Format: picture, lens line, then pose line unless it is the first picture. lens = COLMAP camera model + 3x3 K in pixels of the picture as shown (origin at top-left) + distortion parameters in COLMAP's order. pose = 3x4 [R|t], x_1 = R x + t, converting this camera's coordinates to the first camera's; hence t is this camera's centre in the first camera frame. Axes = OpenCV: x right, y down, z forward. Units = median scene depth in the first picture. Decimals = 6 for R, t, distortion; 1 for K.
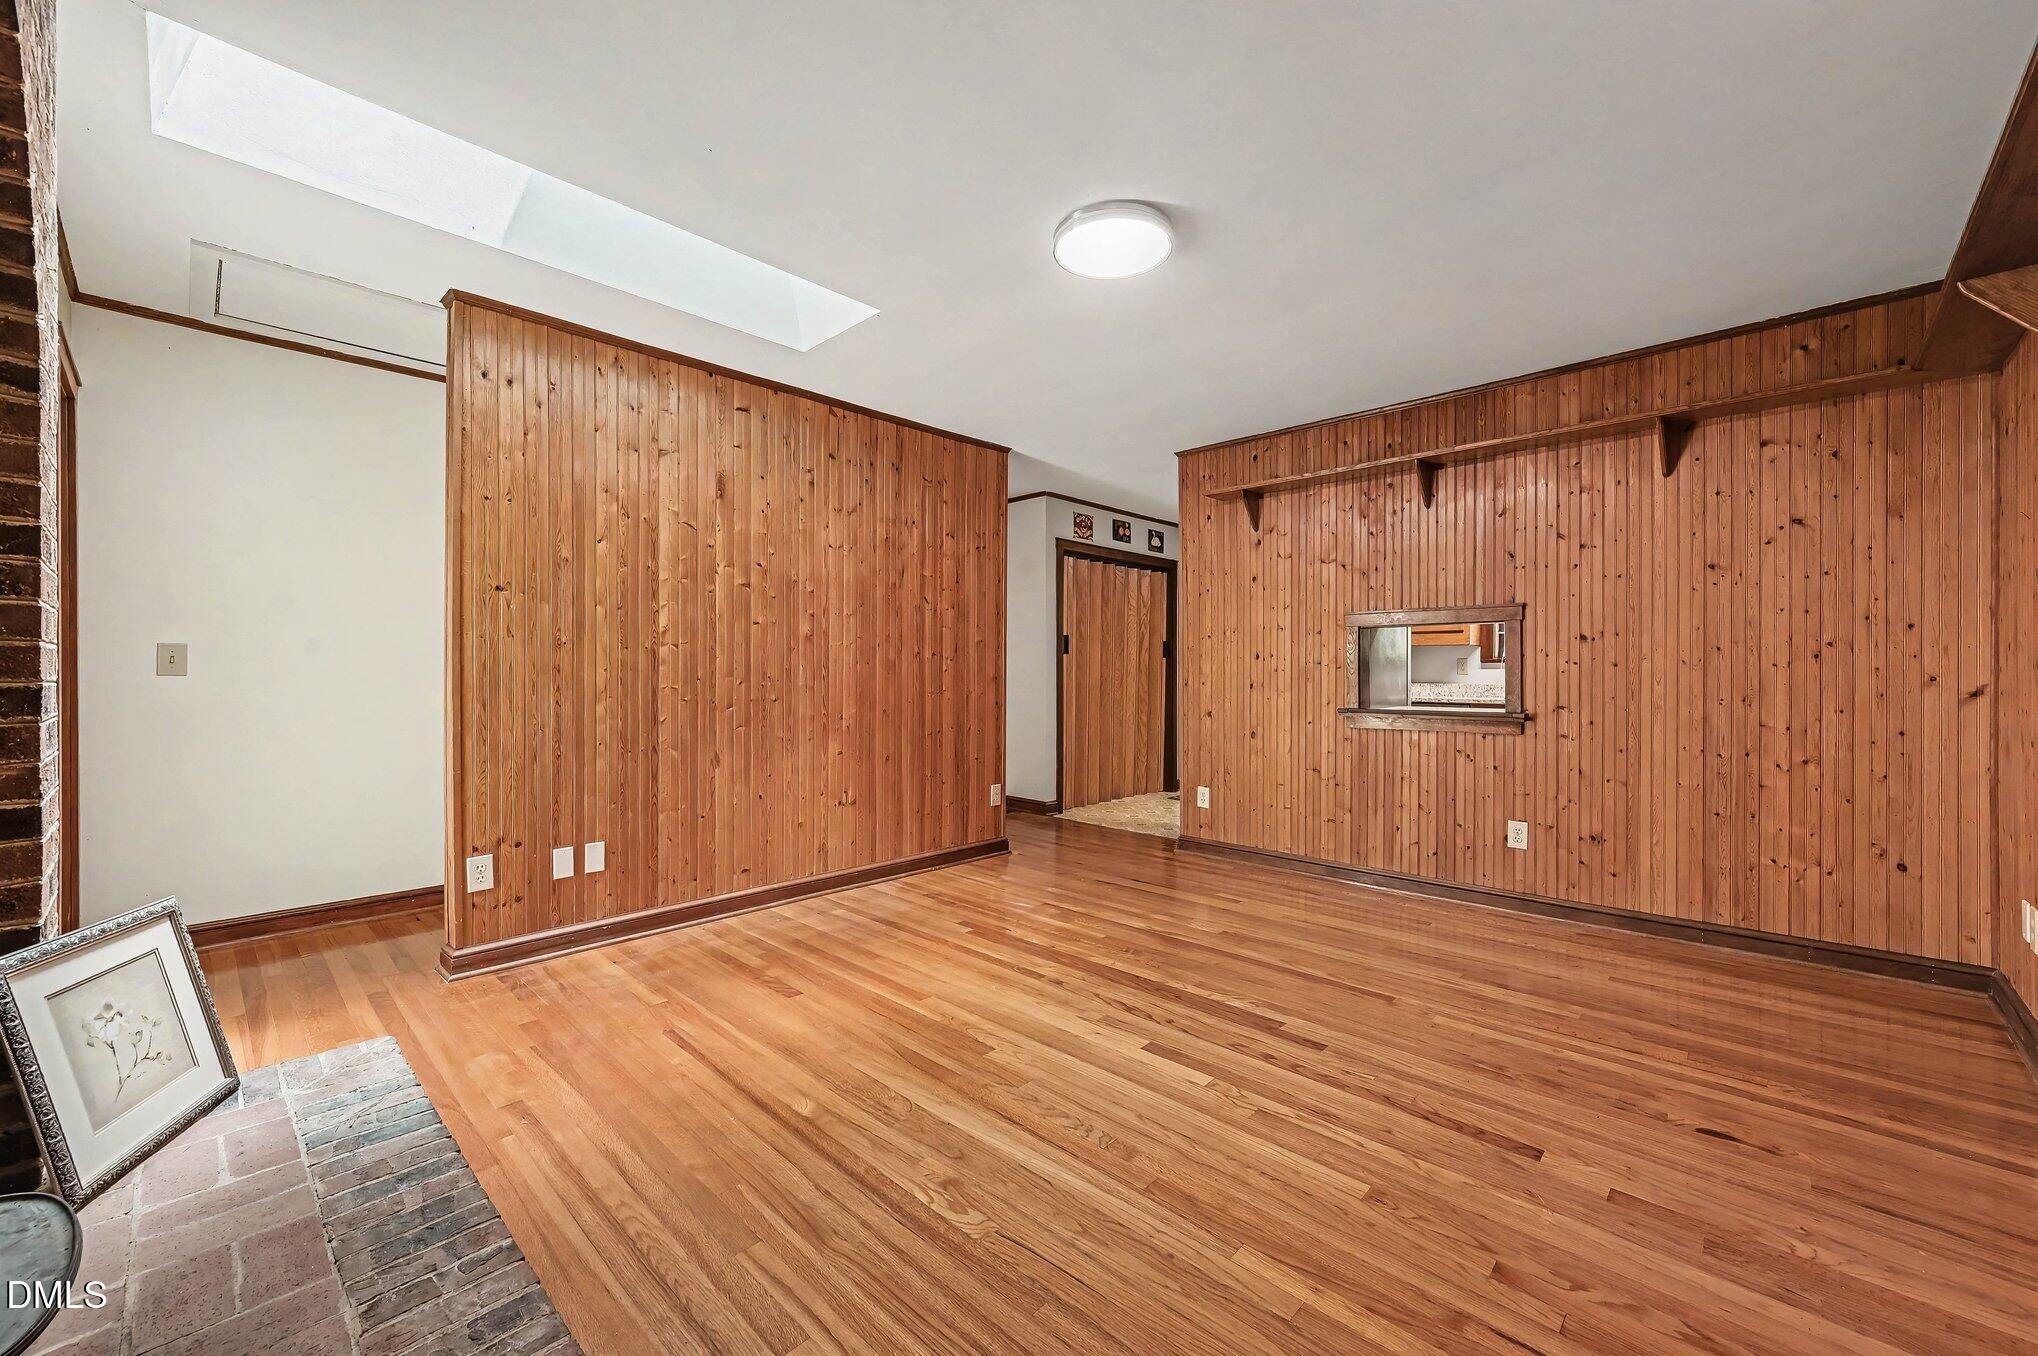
lens RADIAL K [[807.6, 0, 1019.0], [0, 807.6, 673.4], [0, 0, 1]] dist [0.000897, 0.000077]
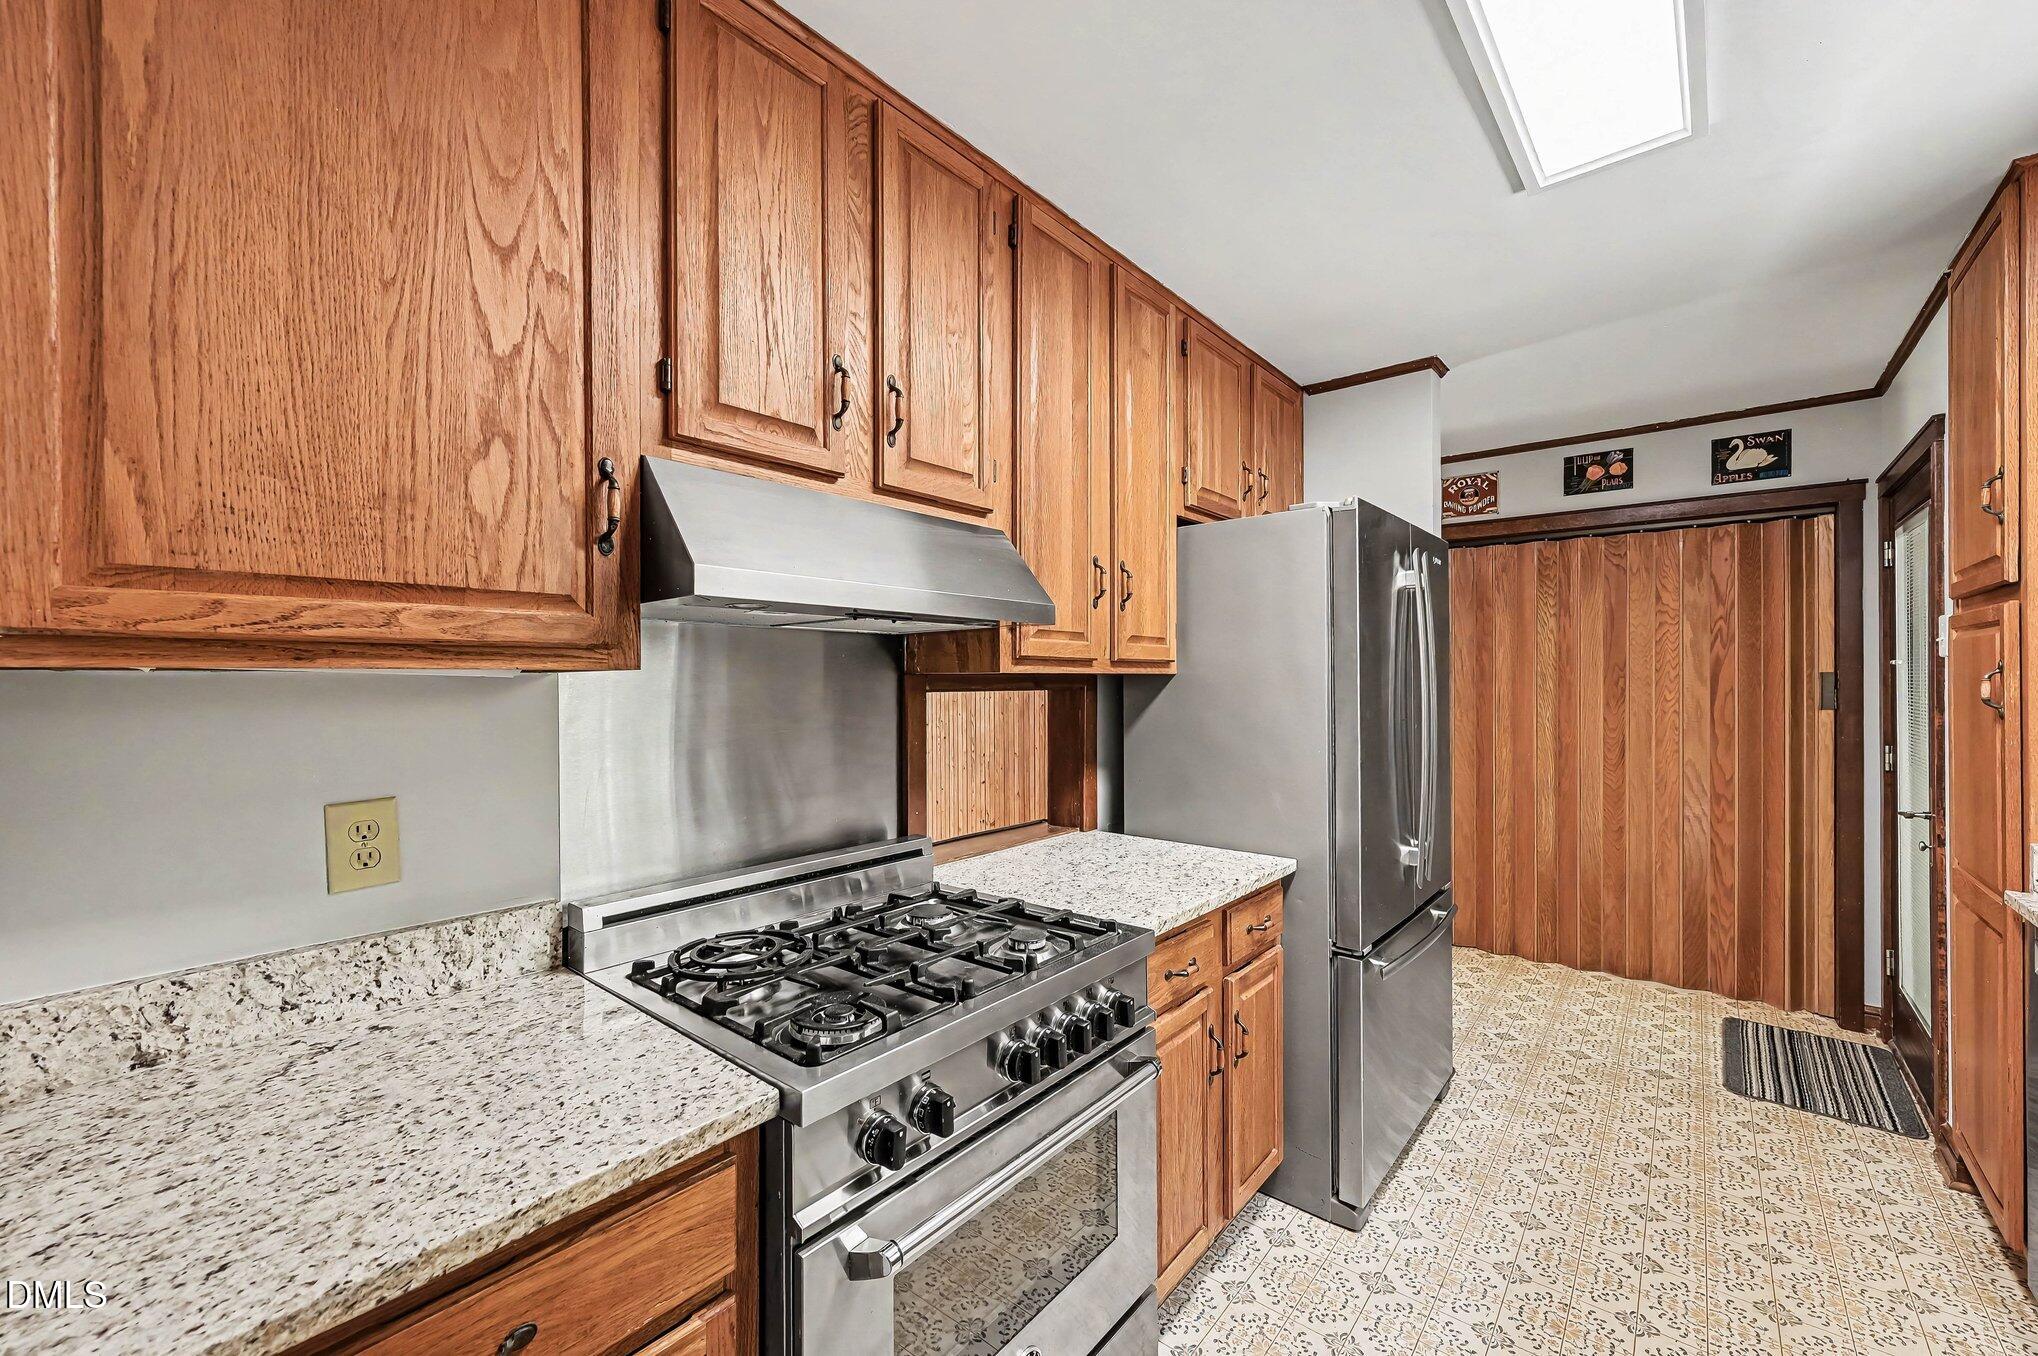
lens RADIAL K [[807.6, 0, 1019.7], [0, 807.6, 679.0], [0, 0, 1]] dist [0.000897, 0.000077]
pose [[0.057570, -0.002185, -0.998339, 0.638475], [-0.000473, 0.999997, -0.002216, -0.037831], [0.998341, 0.000600, 0.057568, 0.587350]]
